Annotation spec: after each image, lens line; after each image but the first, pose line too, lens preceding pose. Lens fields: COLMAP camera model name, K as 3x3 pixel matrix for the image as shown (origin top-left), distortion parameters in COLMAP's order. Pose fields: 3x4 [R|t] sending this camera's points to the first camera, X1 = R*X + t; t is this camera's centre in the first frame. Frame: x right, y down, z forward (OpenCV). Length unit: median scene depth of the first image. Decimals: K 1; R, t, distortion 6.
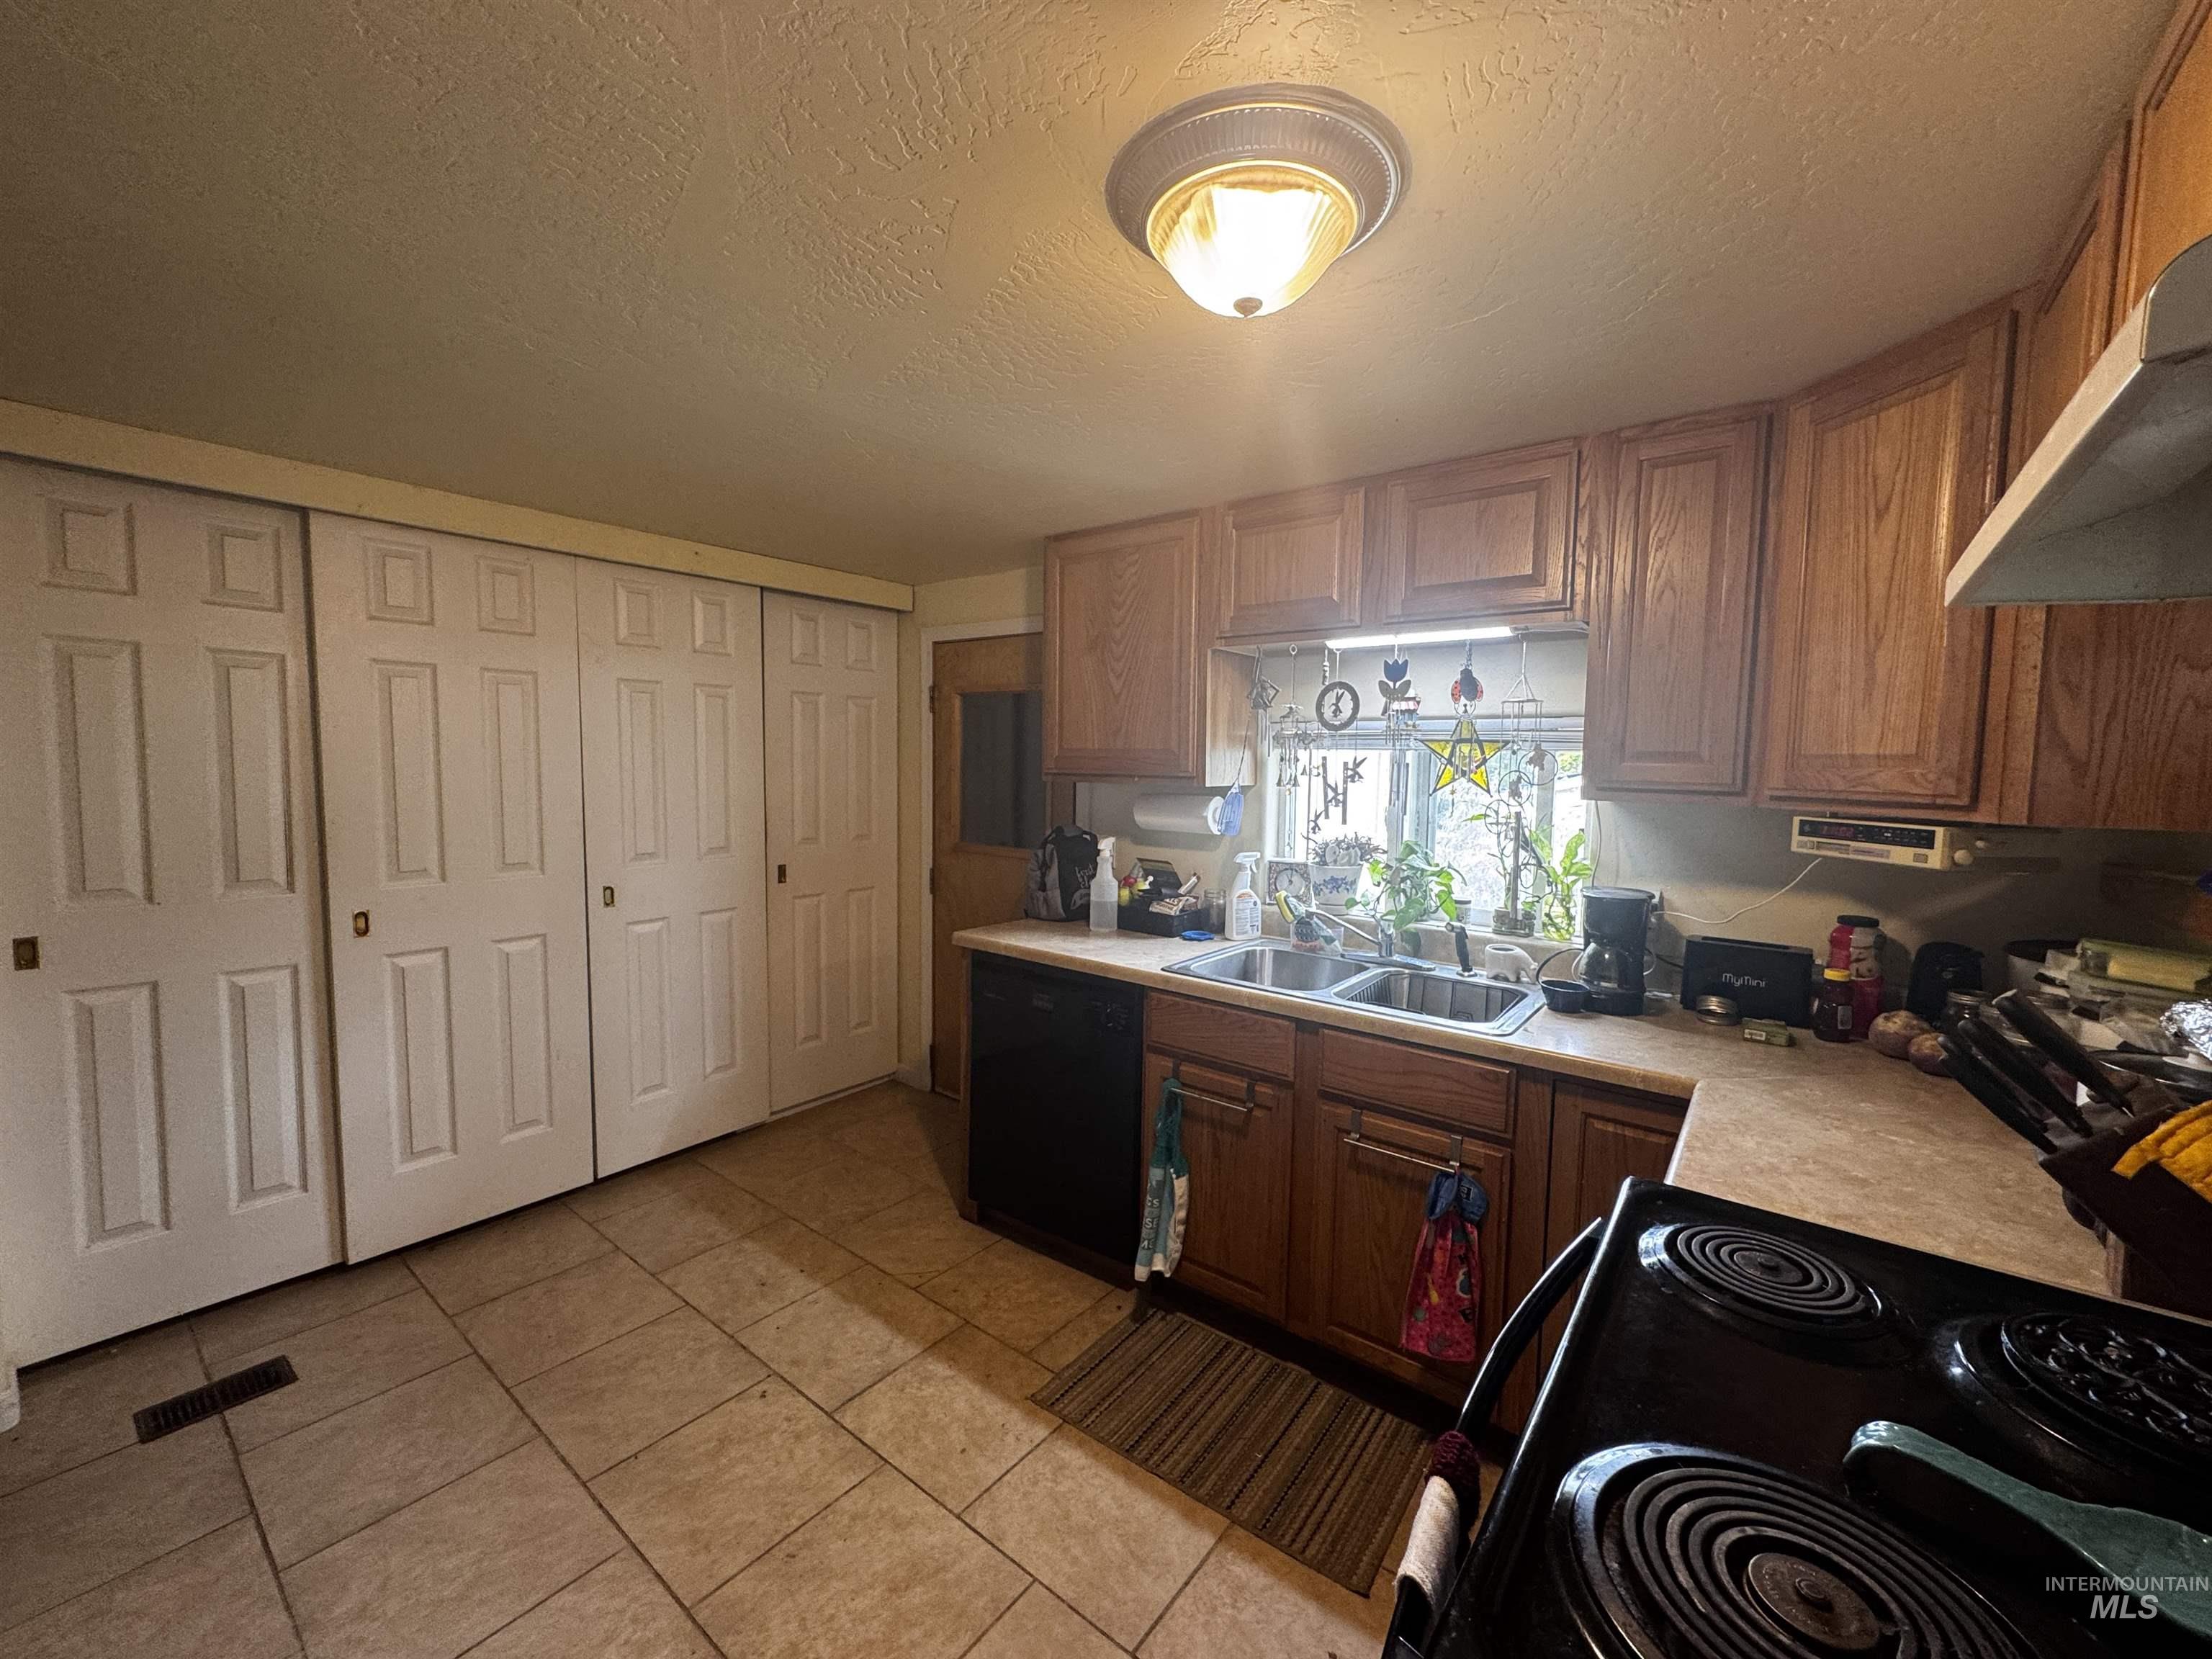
lens RADIAL K [[882.1, 0, 1107.5], [0, 882.1, 828.0], [0, 0, 1]] dist [-0.002439, 0.000857]
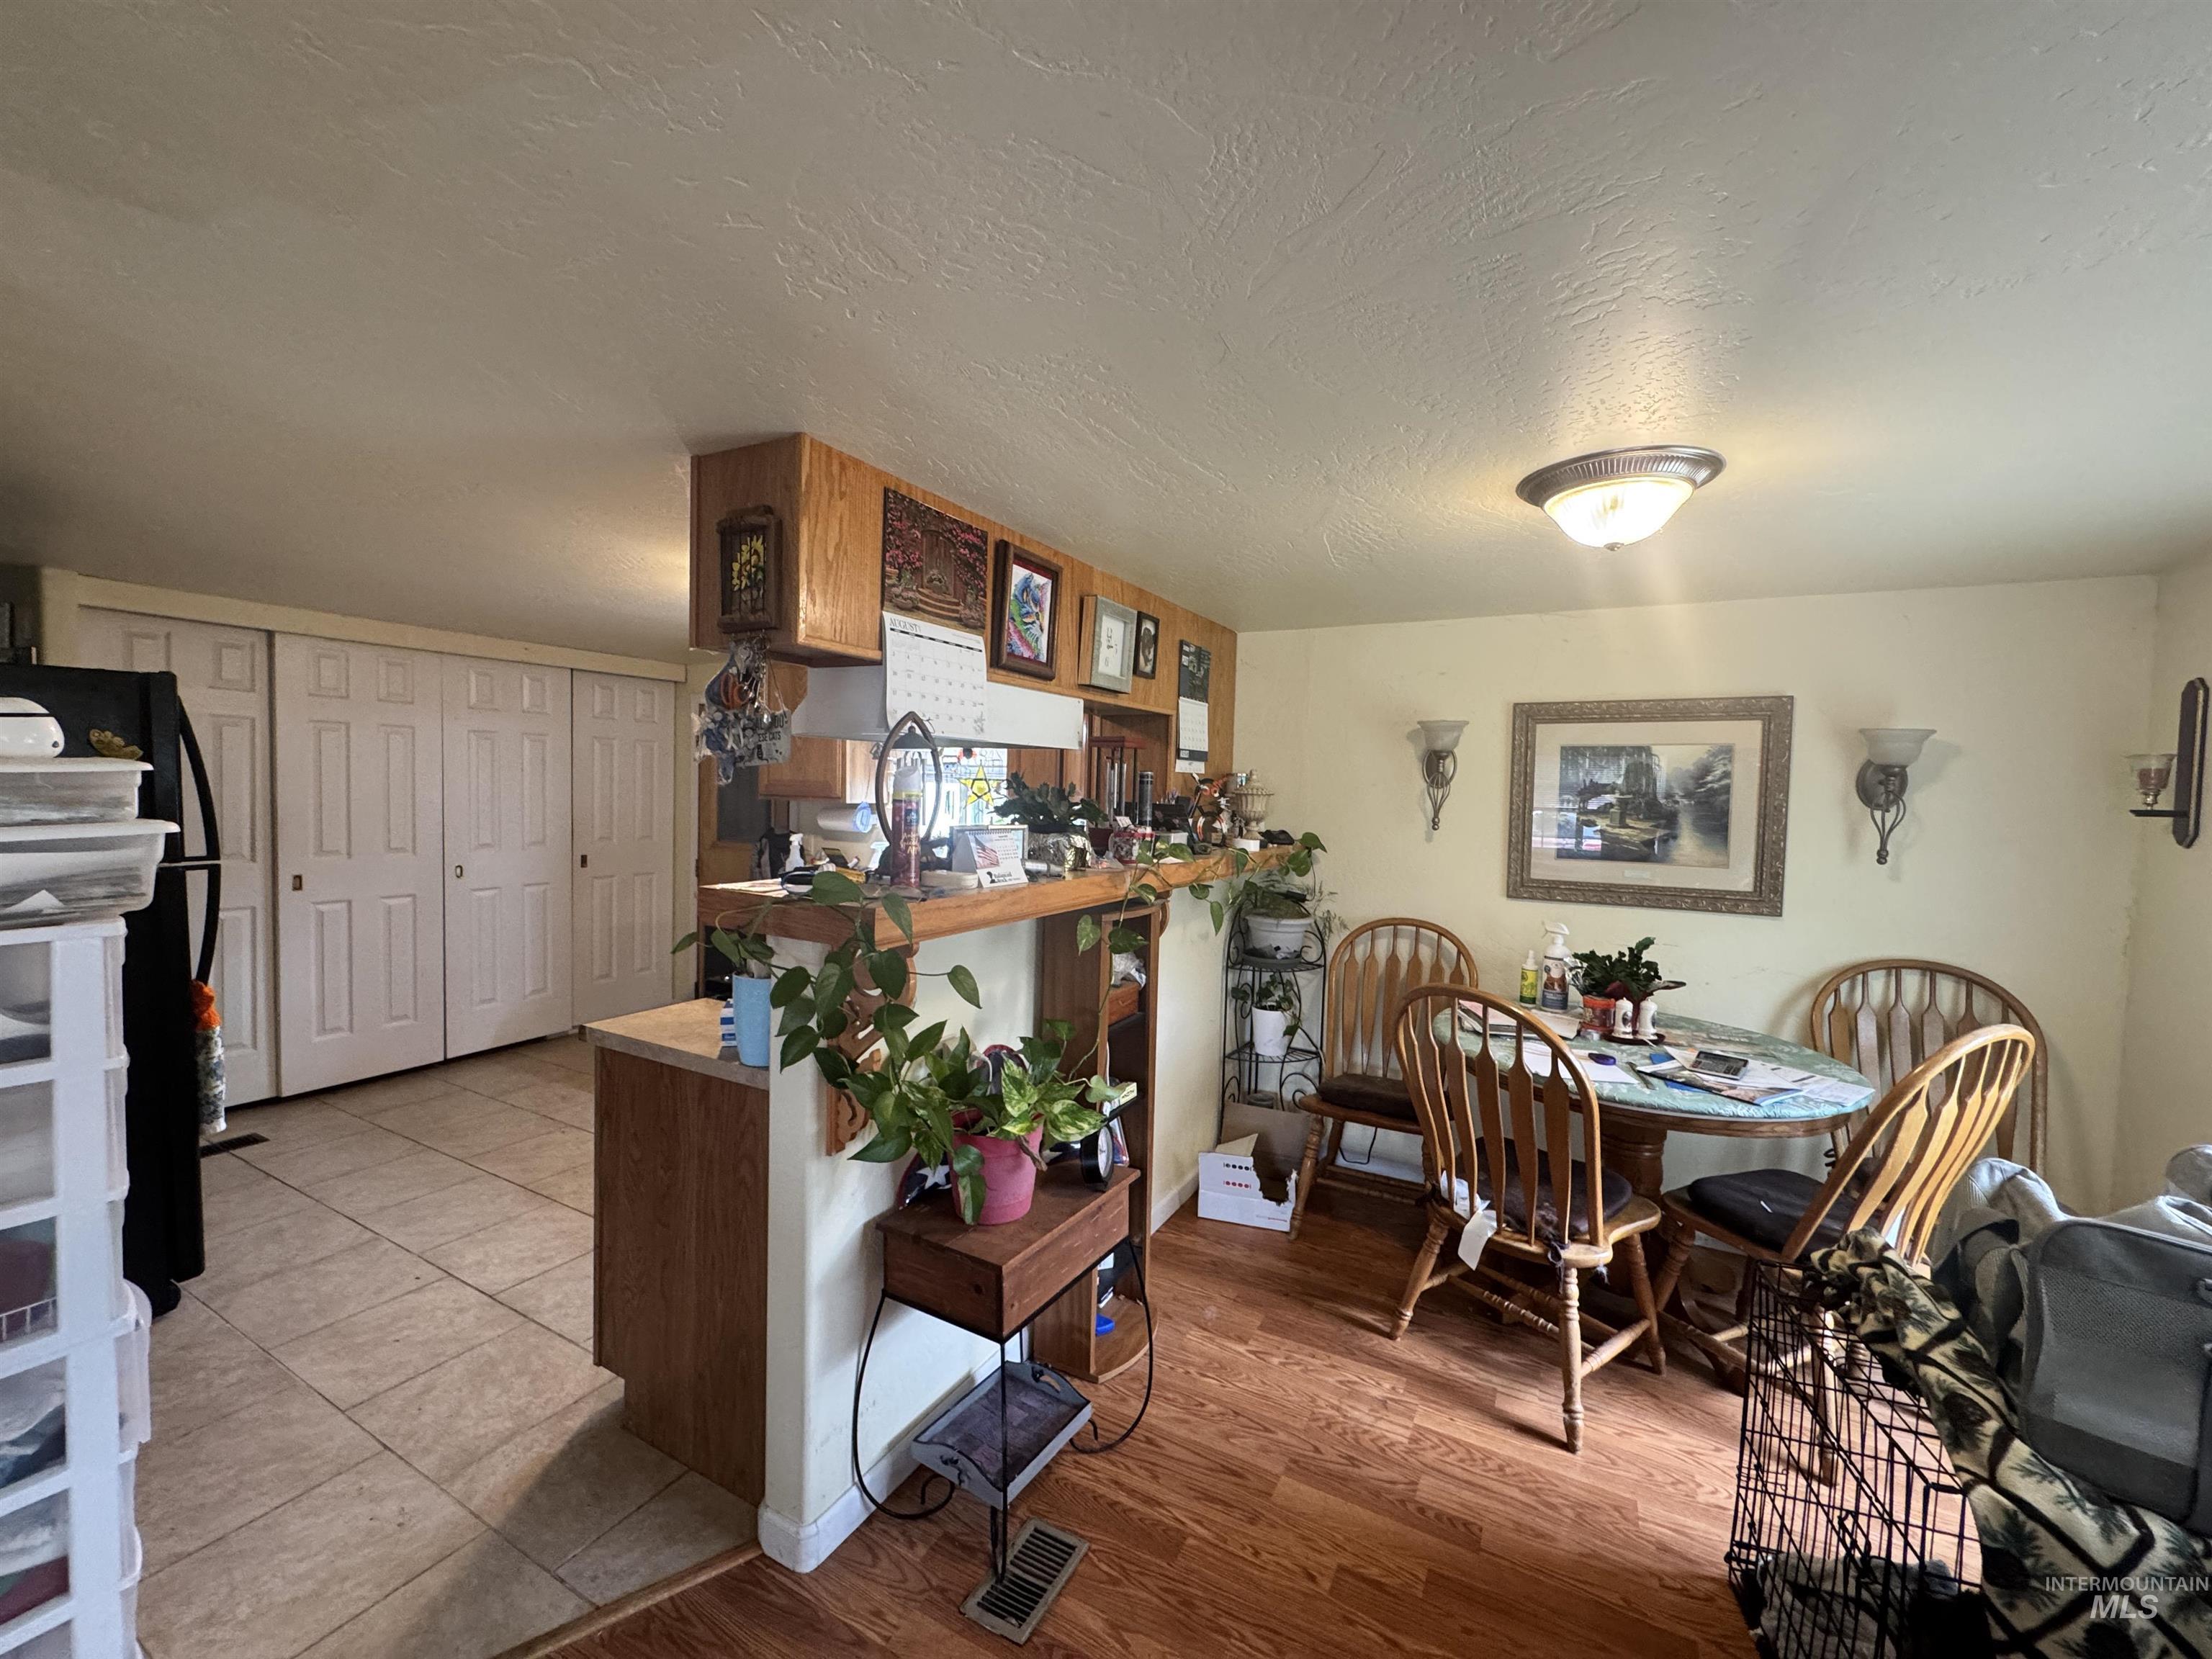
lens RADIAL K [[882.1, 0, 1109.4], [0, 882.1, 826.4], [0, 0, 1]] dist [-0.002439, 0.000857]
pose [[0.985471, 0.005247, 0.169761, 0.332333], [-0.000513, 0.999610, -0.027921, 0.047362], [-0.169841, 0.027428, 0.985090, -0.811858]]
